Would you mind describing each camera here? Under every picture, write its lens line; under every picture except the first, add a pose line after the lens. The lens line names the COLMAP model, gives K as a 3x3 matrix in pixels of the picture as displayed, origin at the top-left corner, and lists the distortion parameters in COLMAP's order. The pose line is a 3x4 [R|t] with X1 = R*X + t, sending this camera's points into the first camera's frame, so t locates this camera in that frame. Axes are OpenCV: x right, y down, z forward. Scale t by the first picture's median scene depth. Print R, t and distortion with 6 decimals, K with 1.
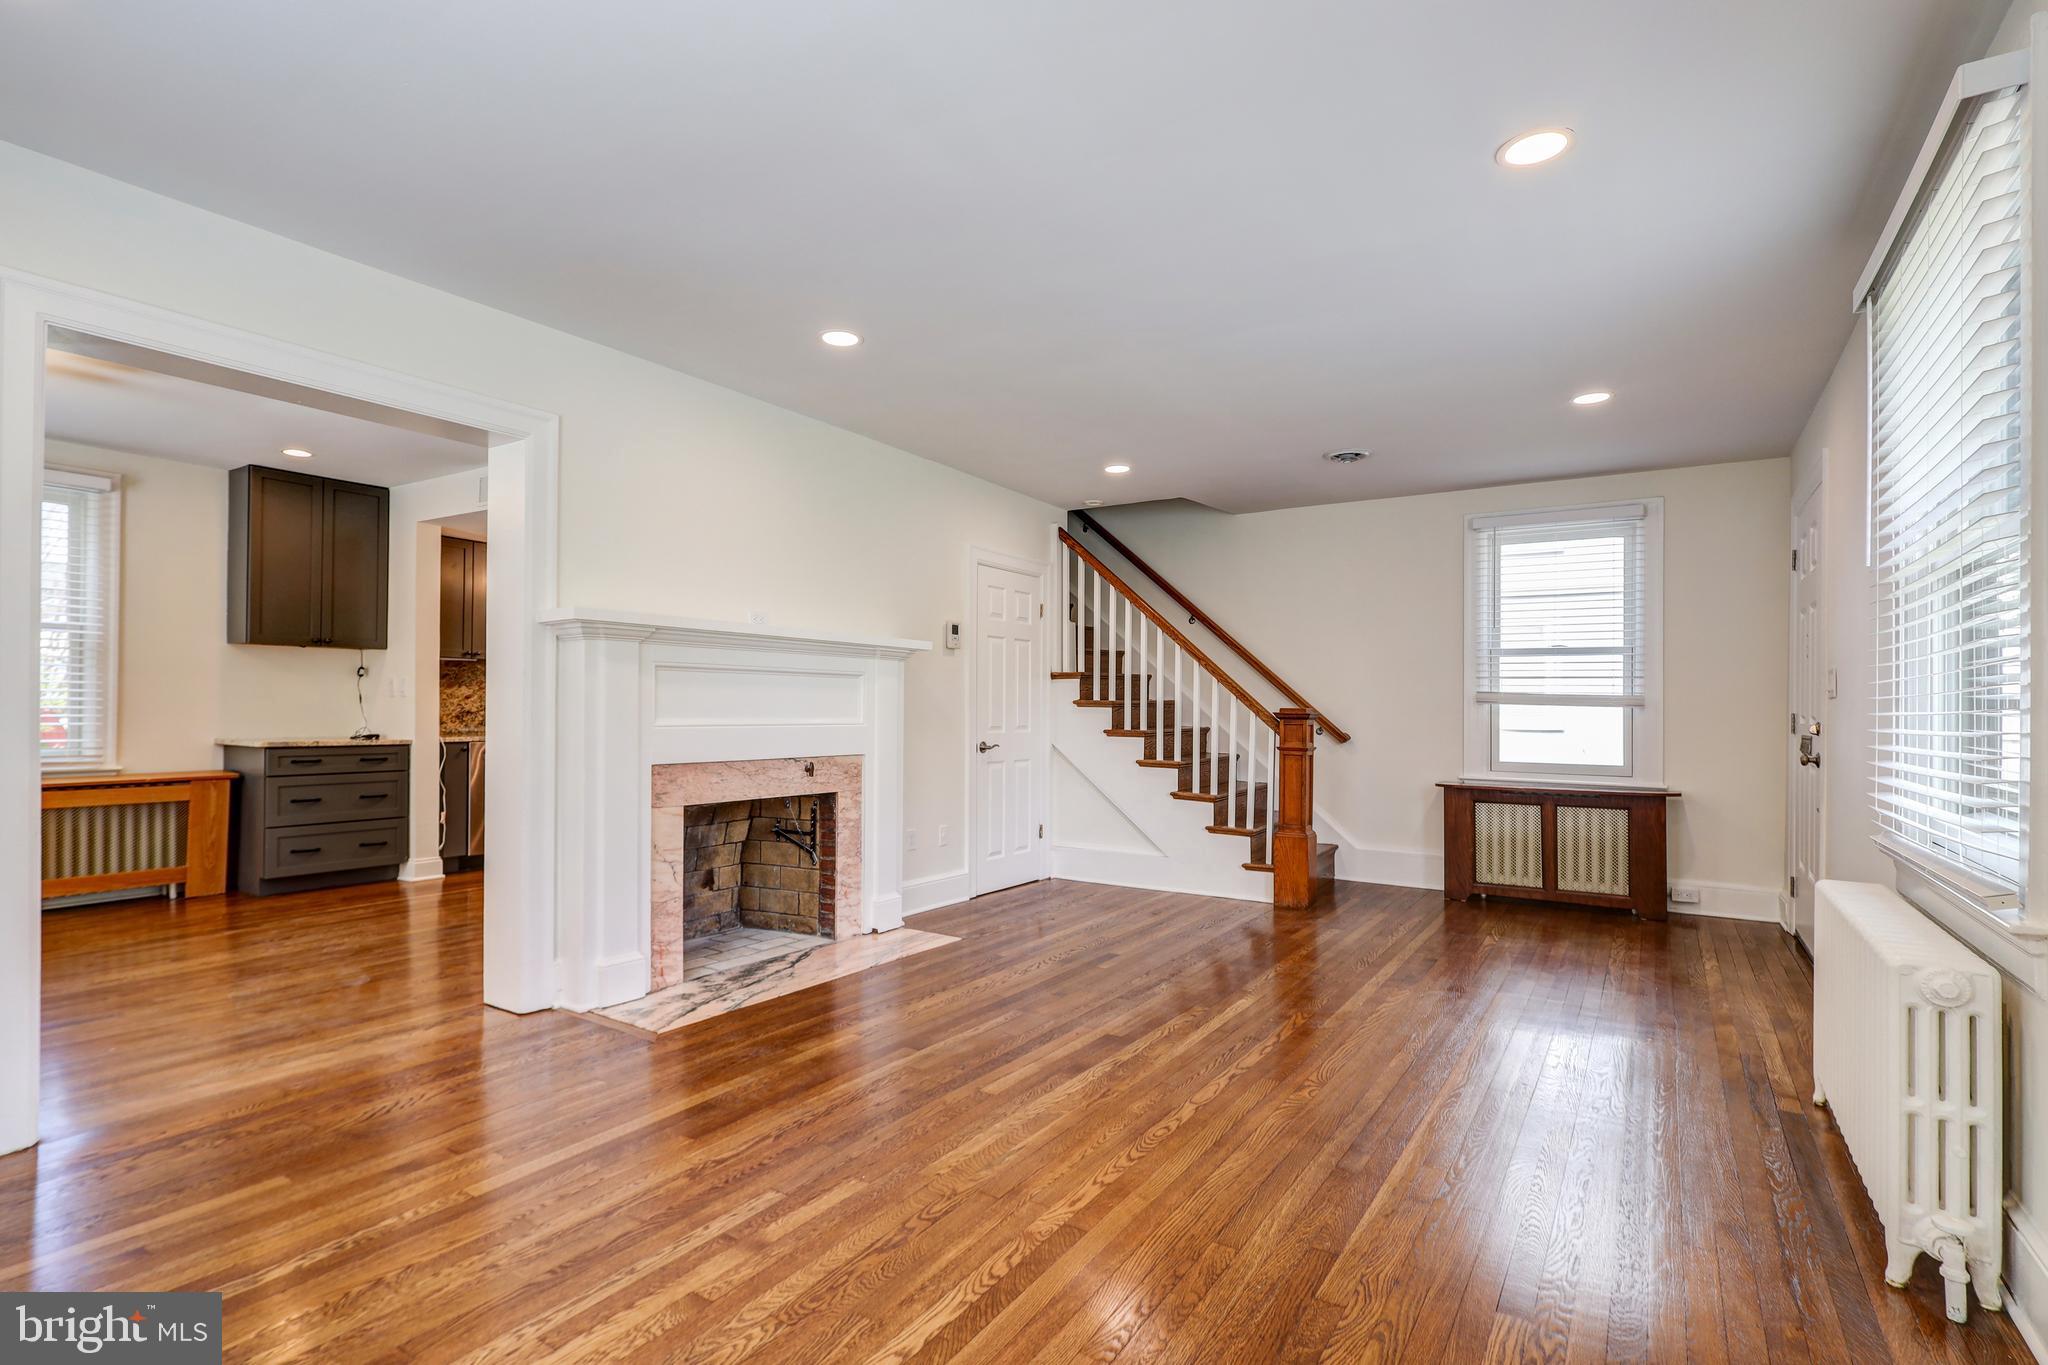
lens RADIAL K [[1077.9, 0, 1216.9], [0, 1077.9, 722.0], [0, 0, 1]] dist [-0.001040, -0.000032]
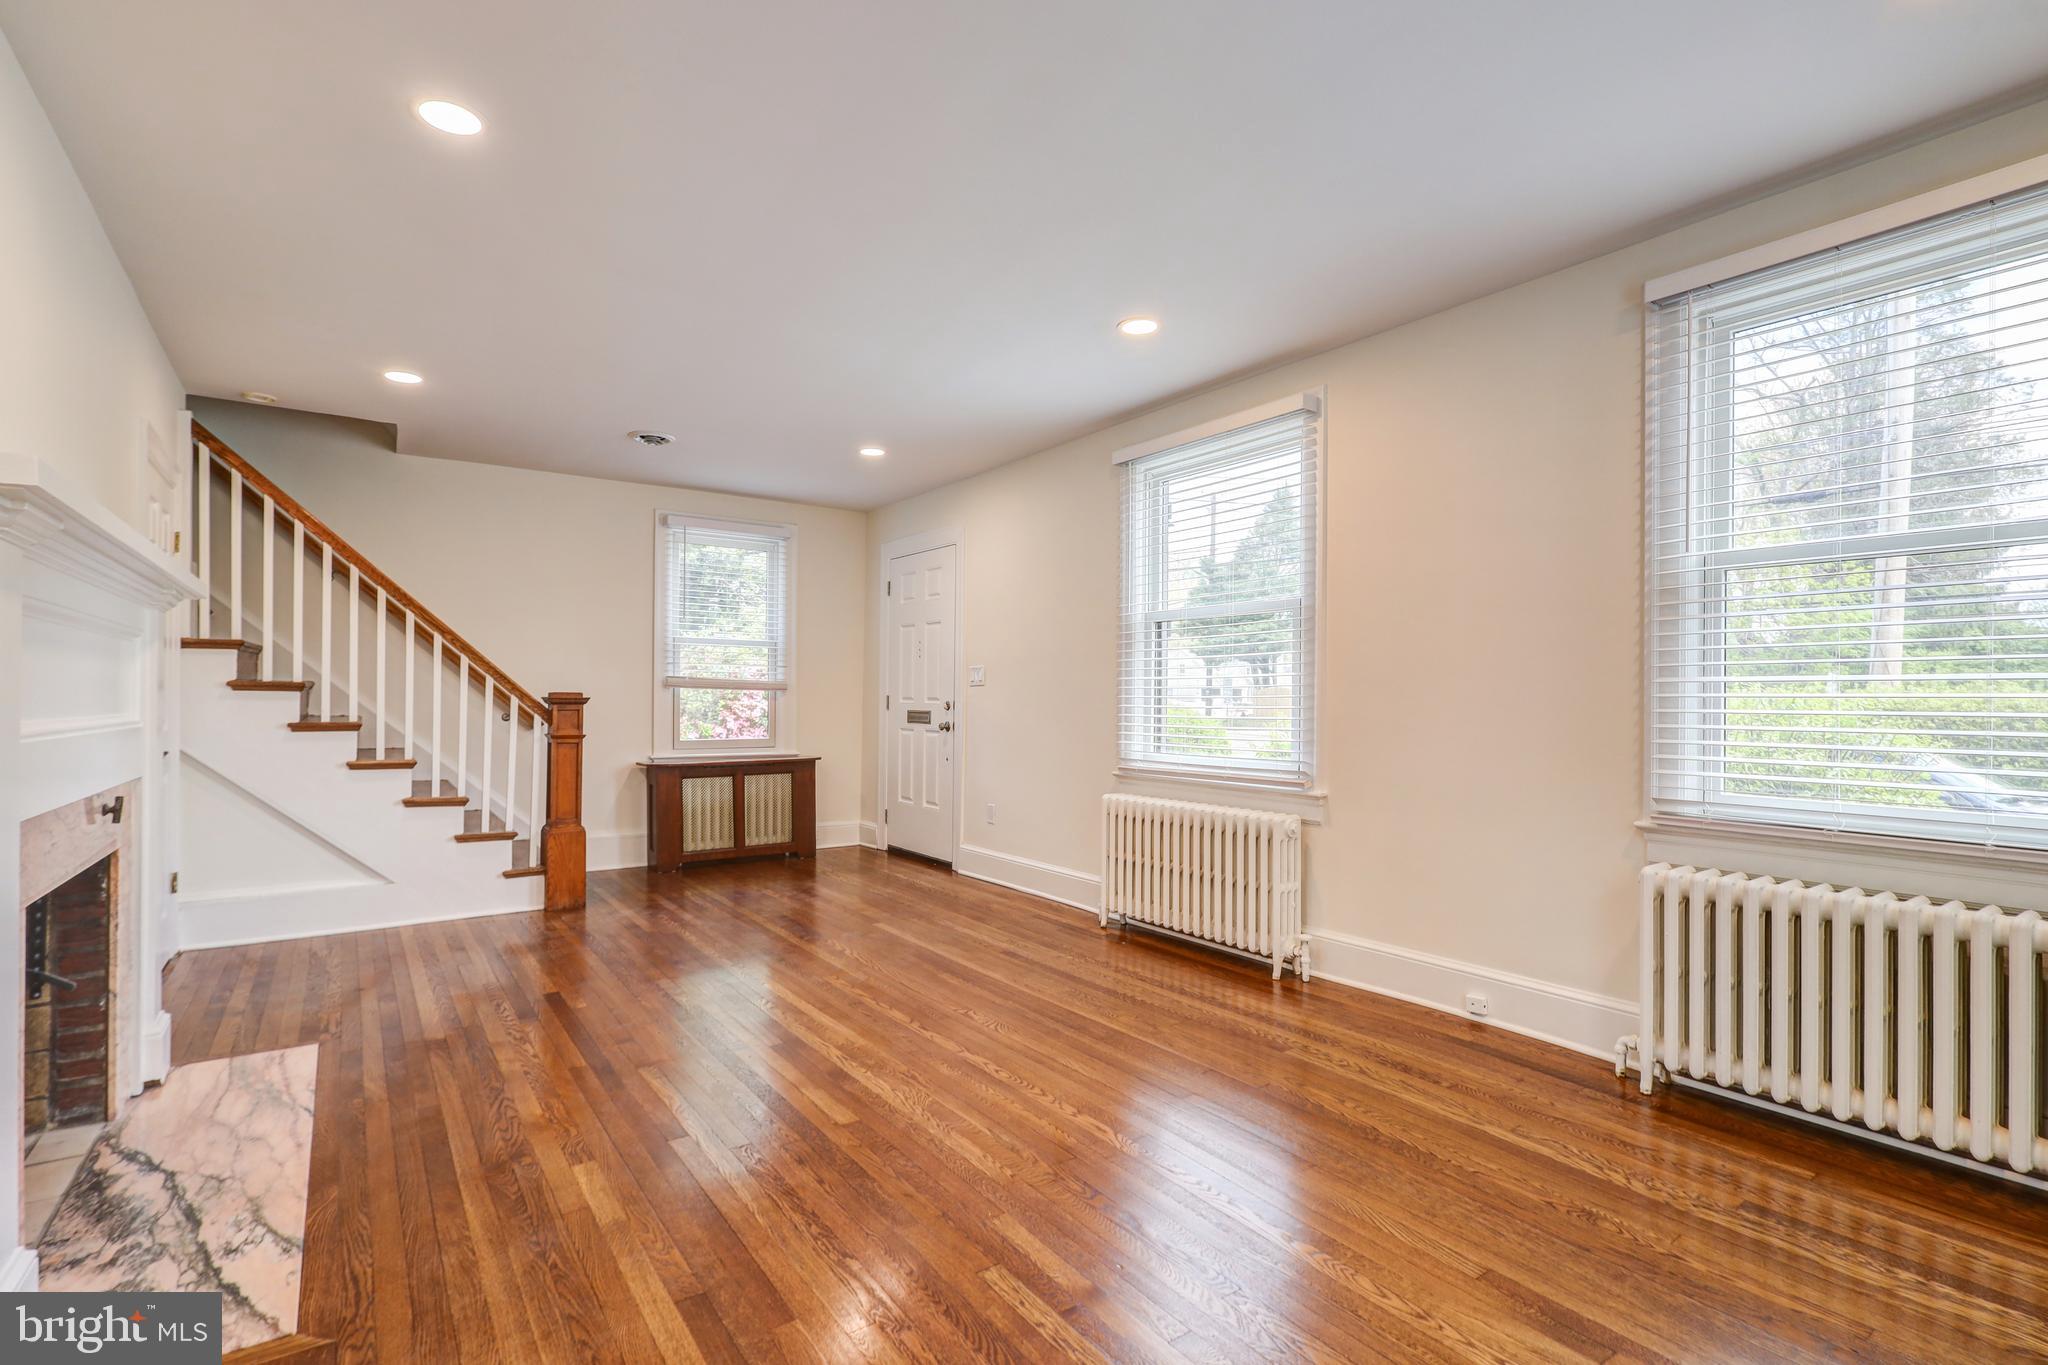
lens RADIAL K [[838.0, 0, 1170.8], [0, 838.0, 705.5], [0, 0, 1]] dist [0.000941, 0.000191]
pose [[0.392396, -0.015690, 0.919663, -0.384939], [0.008817, 0.999873, 0.013296, -0.006524], [-0.919754, 0.002892, 0.392484, 0.244925]]
